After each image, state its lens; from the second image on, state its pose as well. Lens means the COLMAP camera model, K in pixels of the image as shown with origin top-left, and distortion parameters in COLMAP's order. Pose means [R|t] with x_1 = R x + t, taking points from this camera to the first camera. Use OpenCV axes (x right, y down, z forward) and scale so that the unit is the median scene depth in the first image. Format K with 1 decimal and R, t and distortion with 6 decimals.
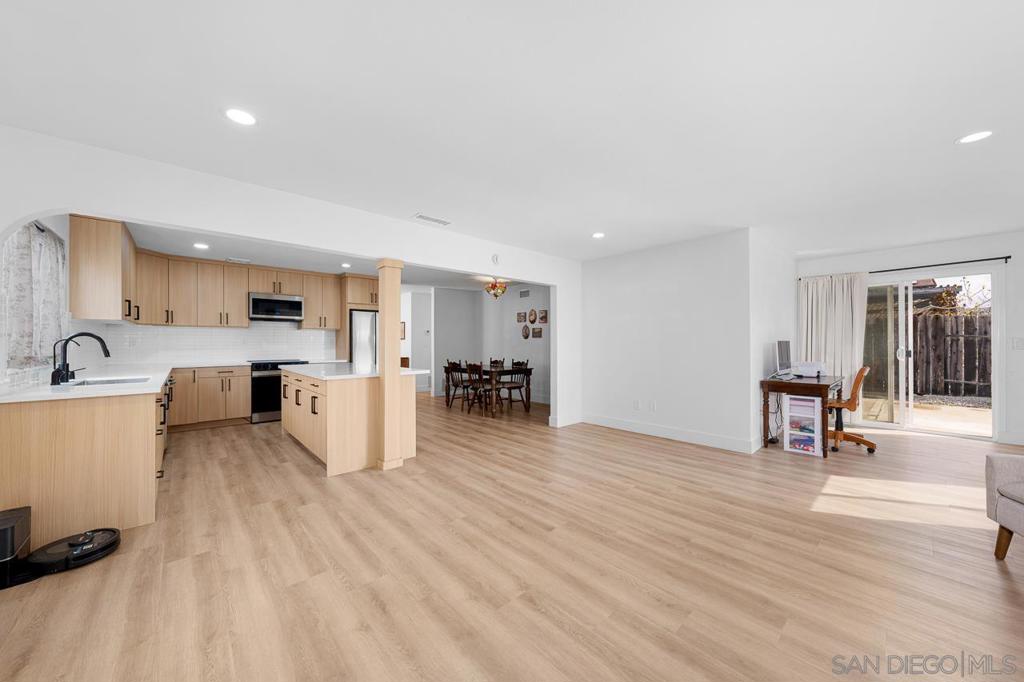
lens RADIAL K [[361.0, 0, 505.6], [0, 361.0, 341.3], [0, 0, 1]] dist [-0.005426, -0.000008]
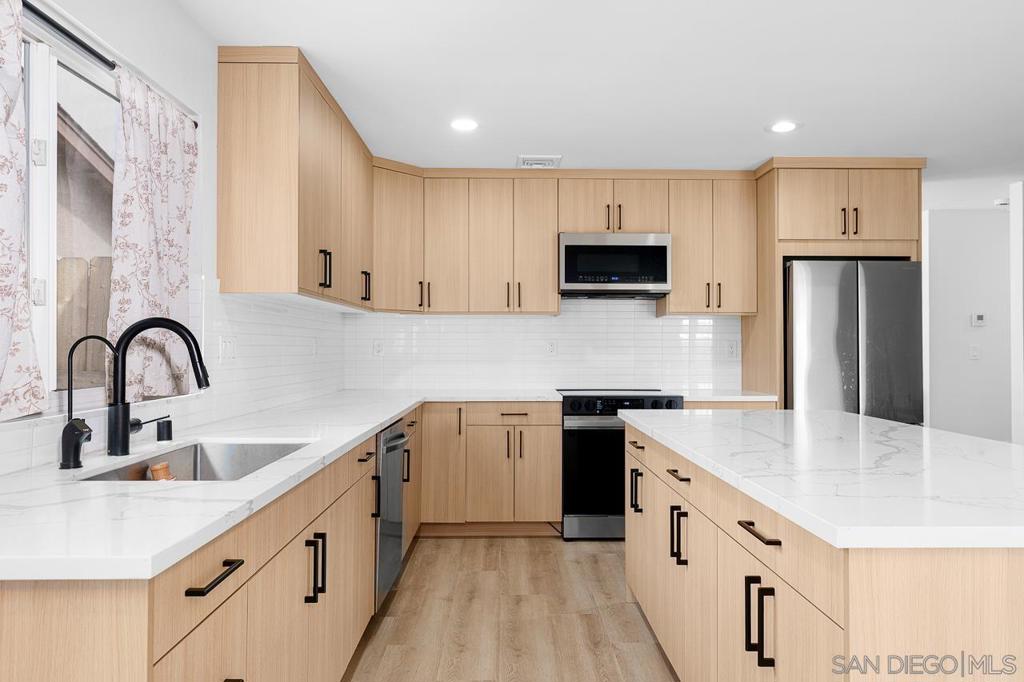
lens RADIAL K [[659.8, 0, 517.7], [0, 659.8, 343.8], [0, 0, 1]] dist [0.003323, 0.000697]
pose [[0.759922, -0.004437, -0.649999, -0.282683], [0.000786, 0.999982, -0.005908, 0.003893], [0.650013, 0.003979, 0.759912, 0.439690]]
